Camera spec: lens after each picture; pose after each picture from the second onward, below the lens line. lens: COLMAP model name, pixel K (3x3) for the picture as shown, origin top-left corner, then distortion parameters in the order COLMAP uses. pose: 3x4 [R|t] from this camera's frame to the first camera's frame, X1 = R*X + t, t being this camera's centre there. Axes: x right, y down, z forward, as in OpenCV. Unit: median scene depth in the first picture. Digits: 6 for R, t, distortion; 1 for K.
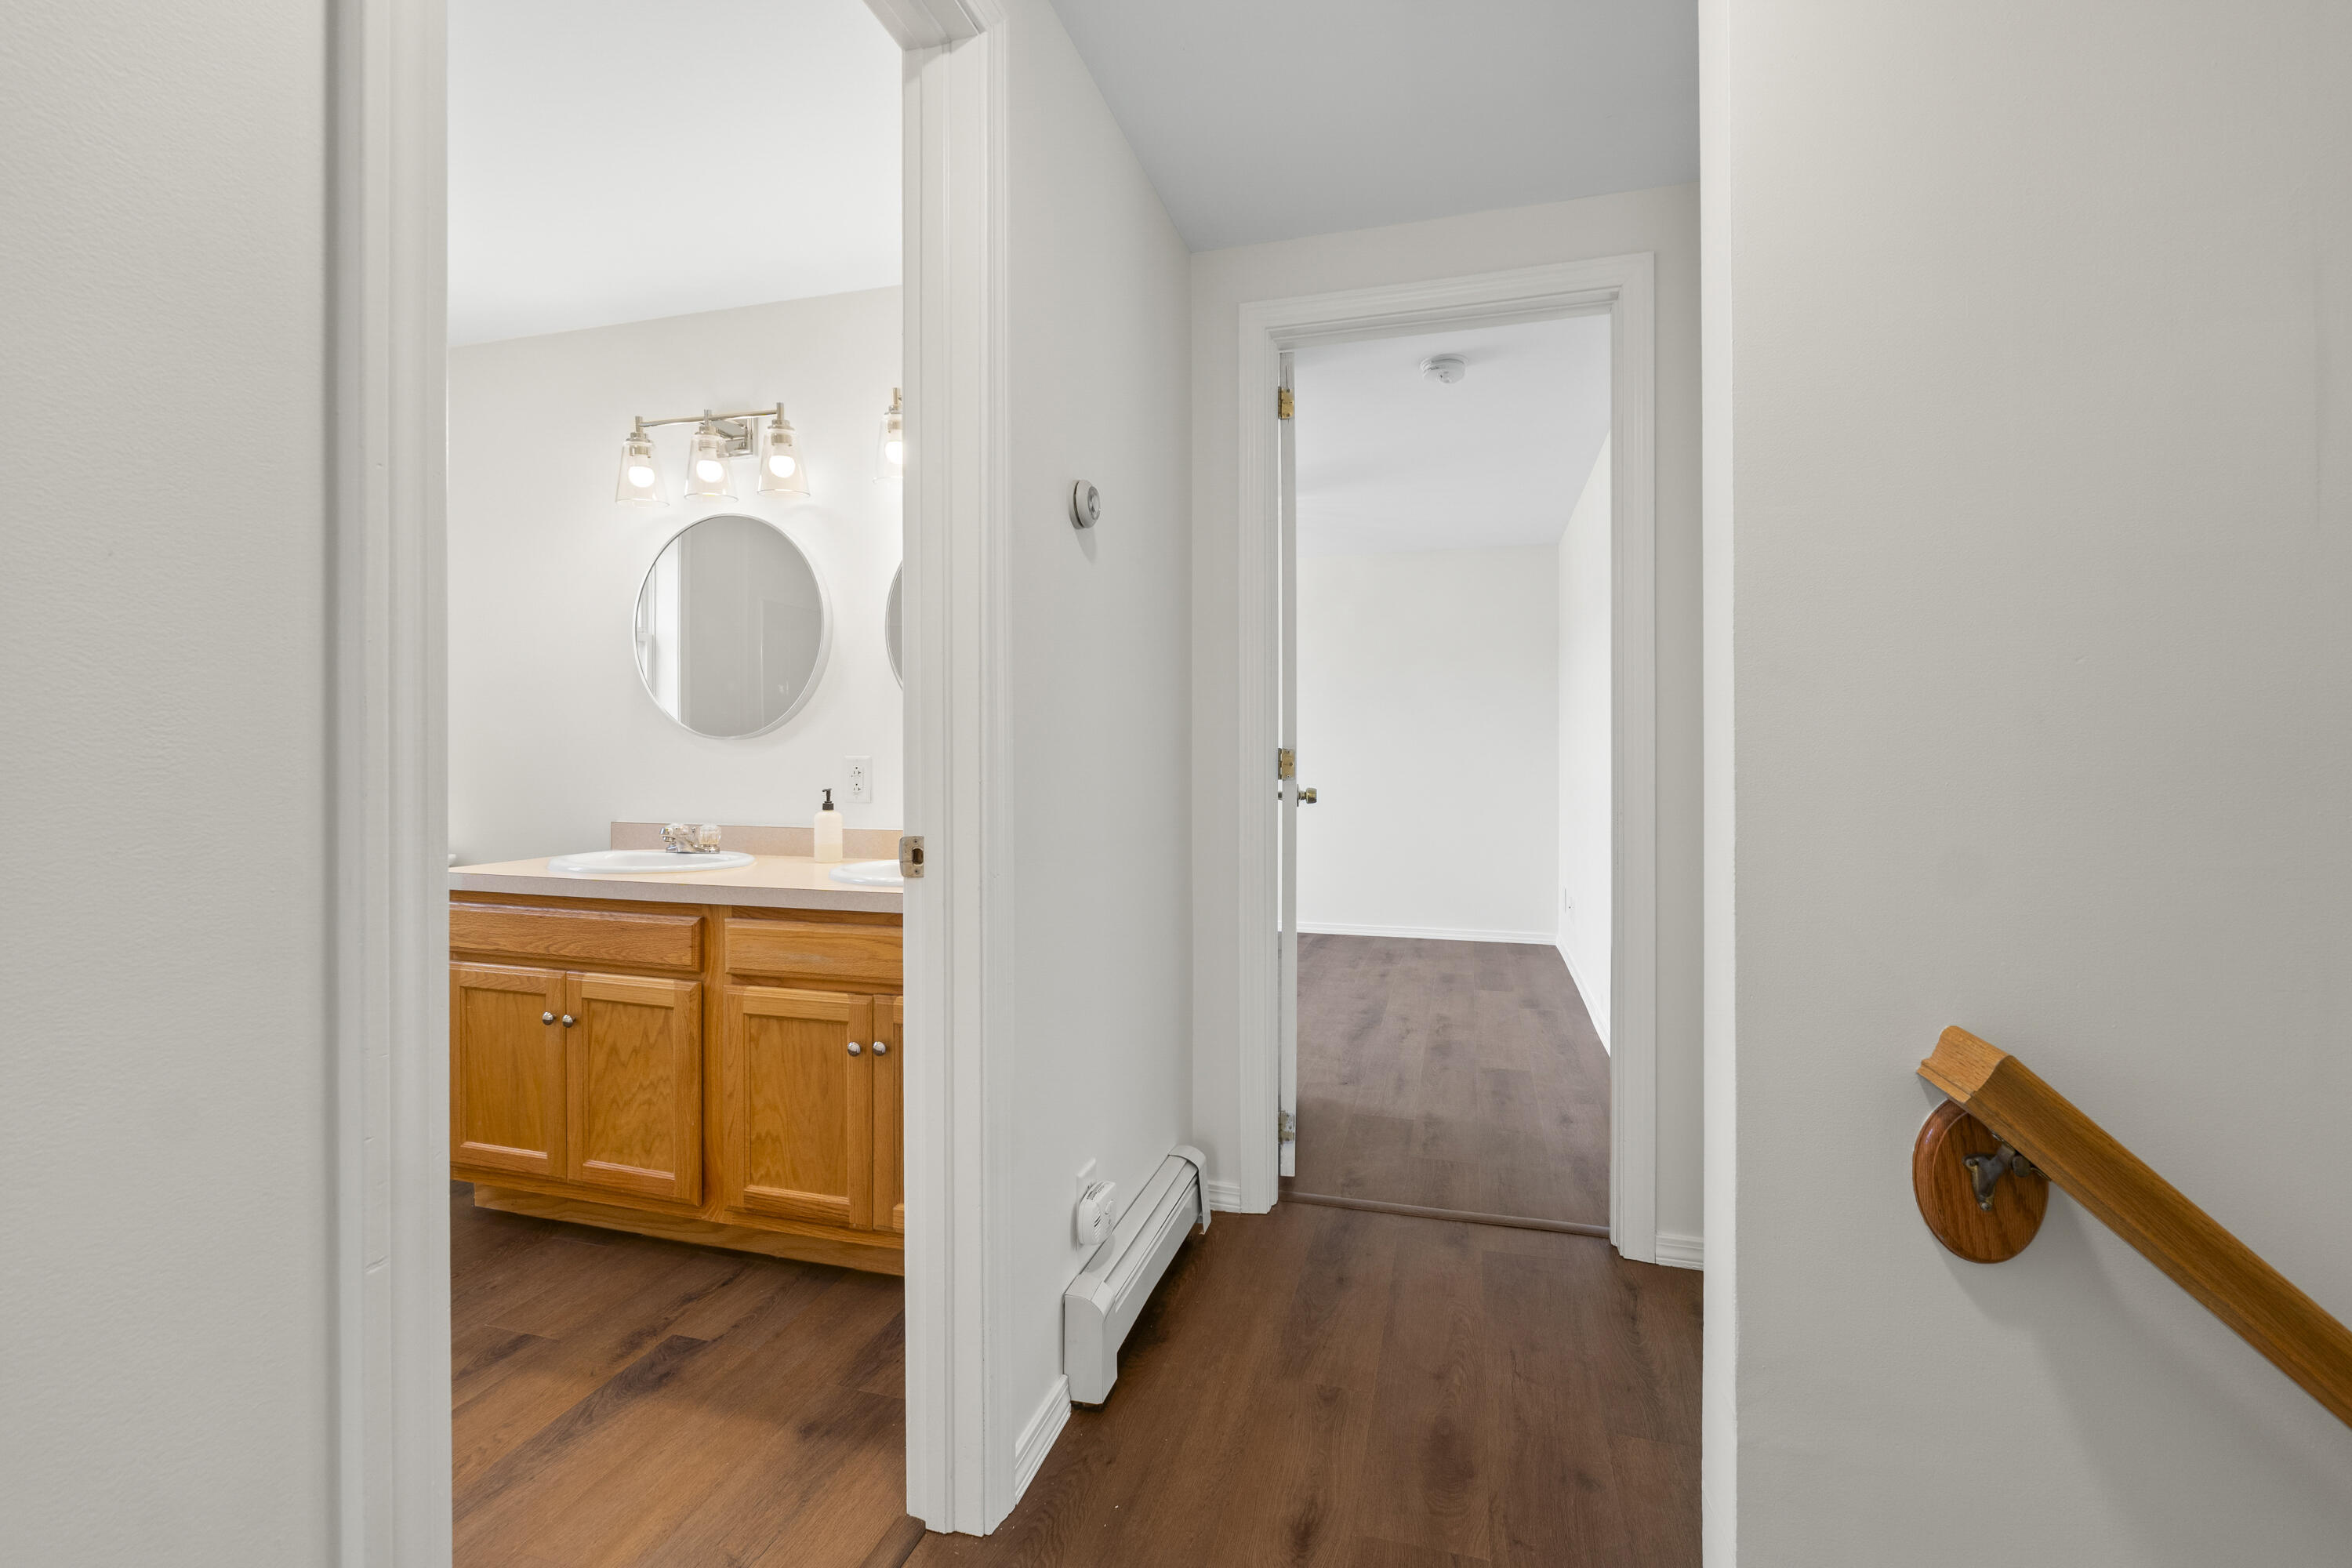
lens RADIAL K [[1032.0, 0, 1167.7], [0, 1032.0, 768.7], [0, 0, 1]] dist [-0.001747, -0.000234]
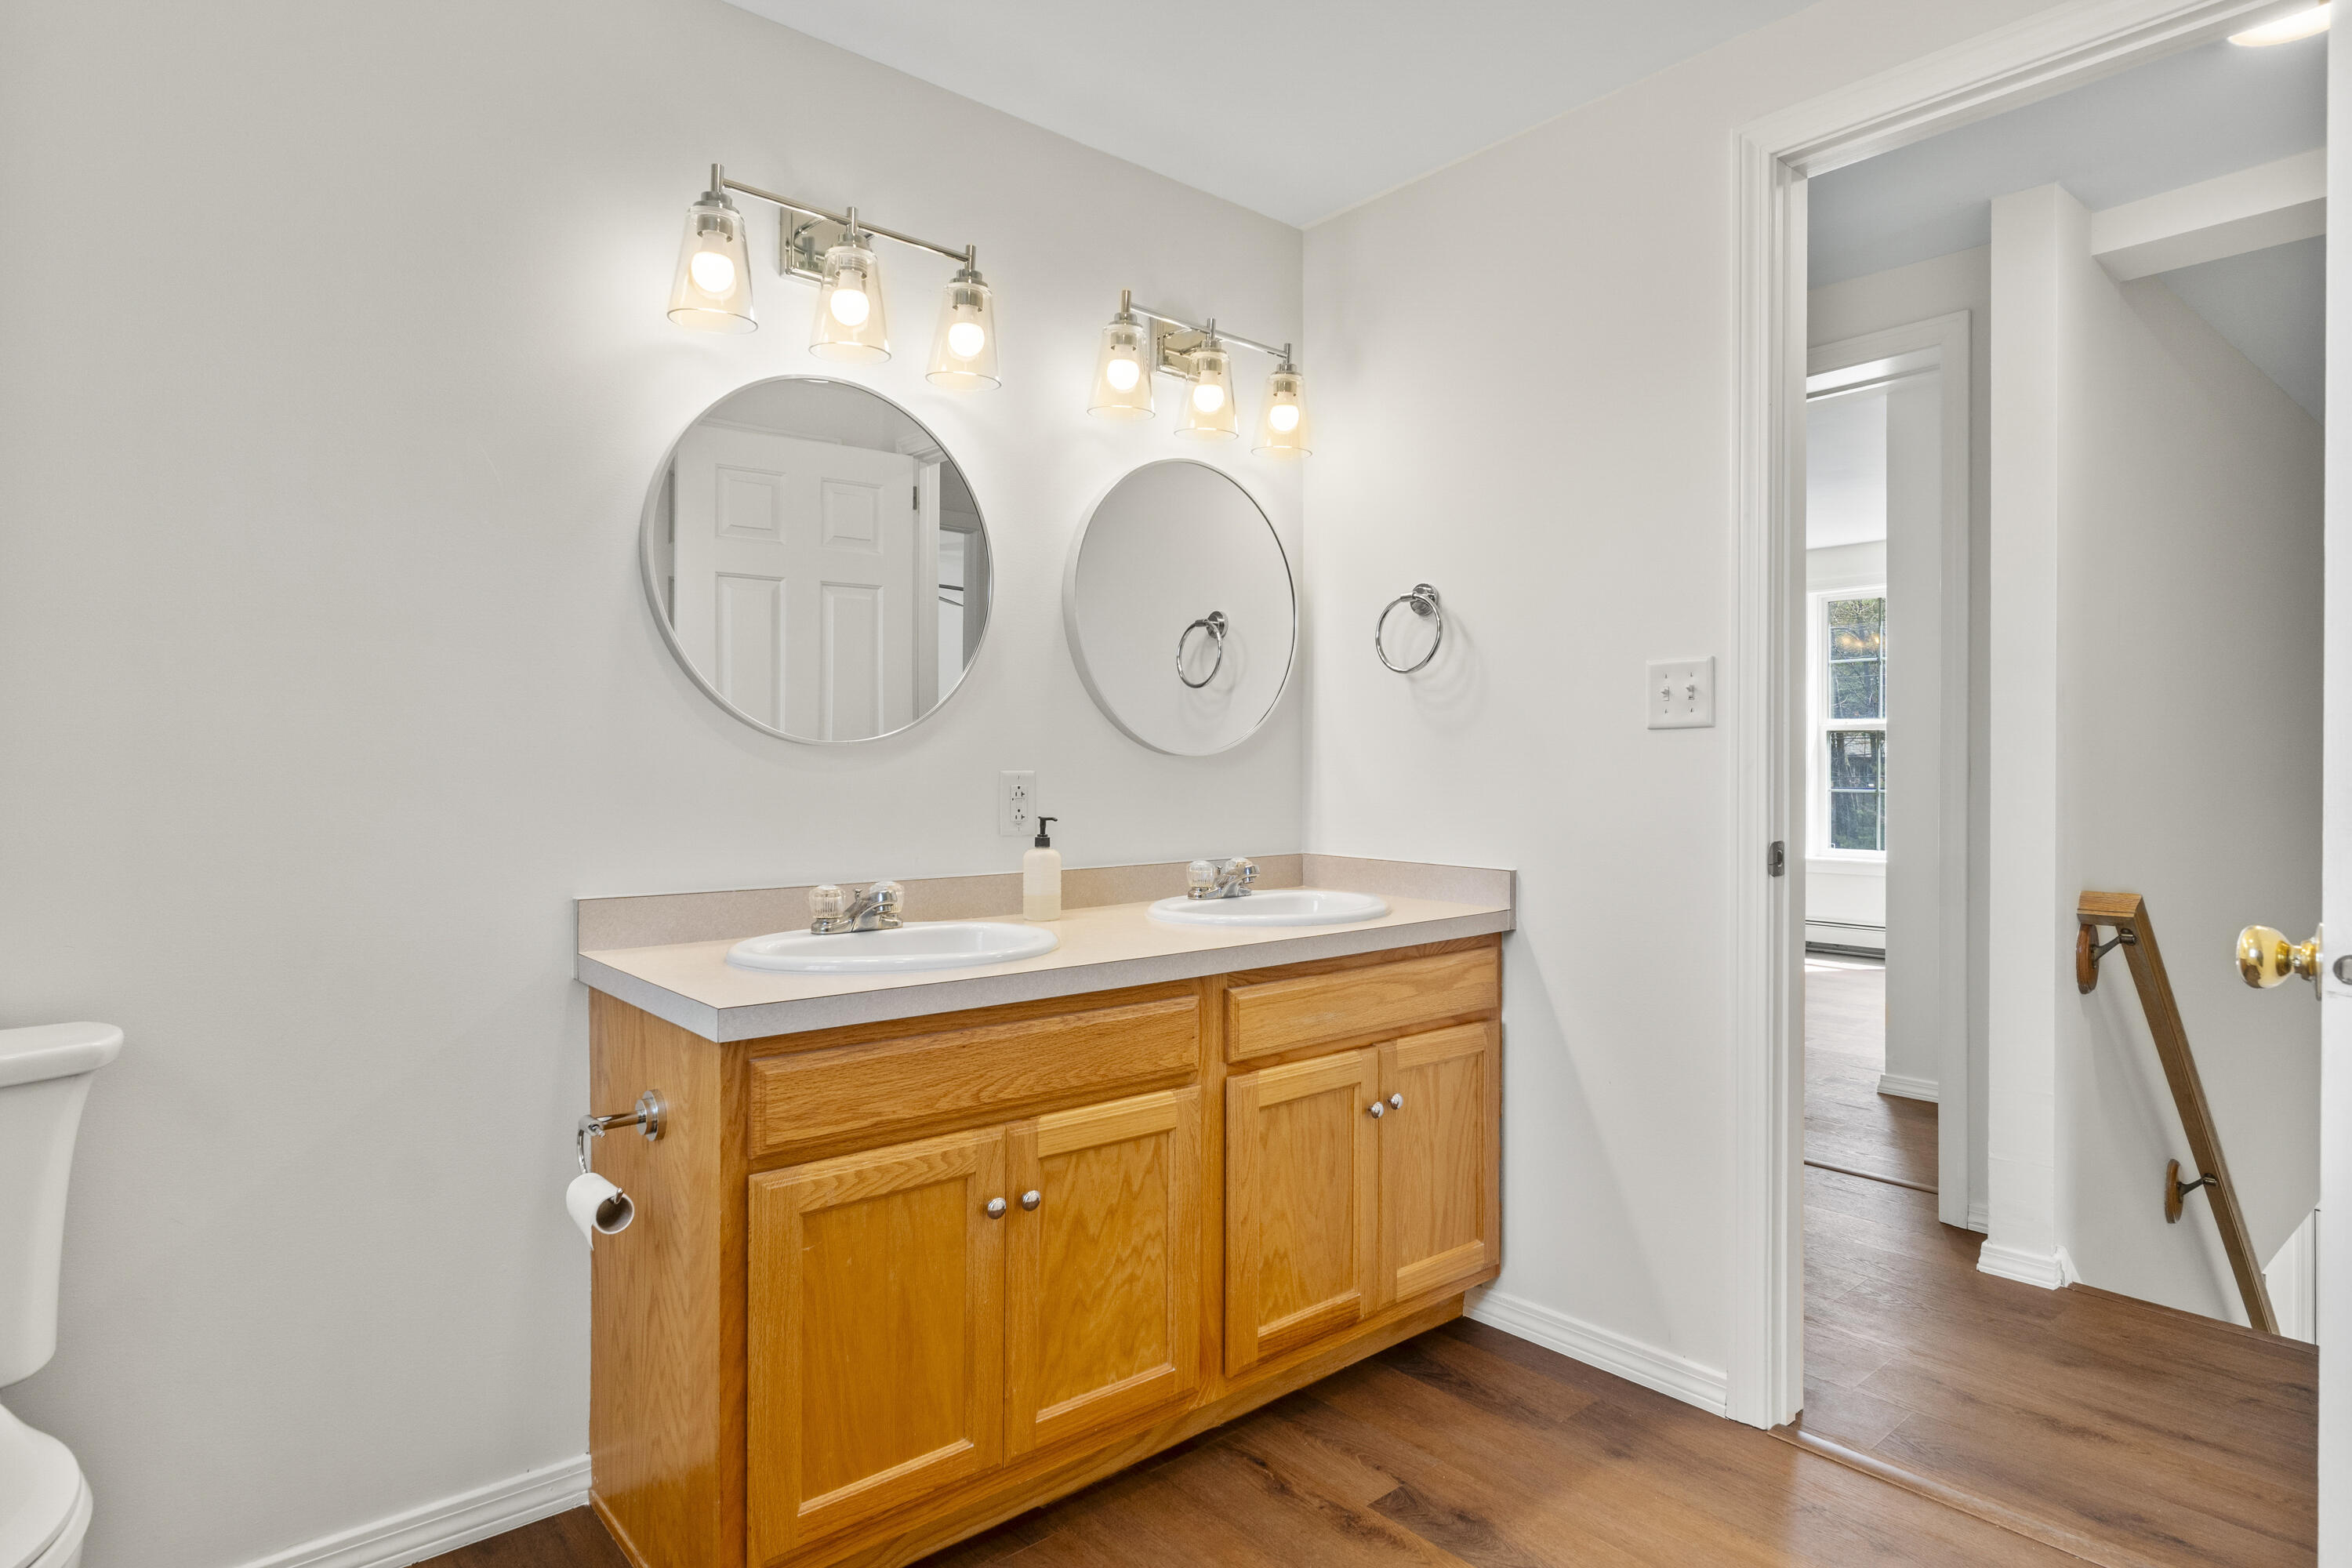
lens RADIAL K [[1290.4, 0, 1176.0], [0, 1290.4, 784.0], [0, 0, 1]] dist [0.000210, 0.000157]
pose [[0.543417, -0.014963, 0.839330, -1.198878], [0.007341, 0.999888, 0.013073, -0.016917], [-0.839431, -0.000942, 0.543466, 0.507150]]
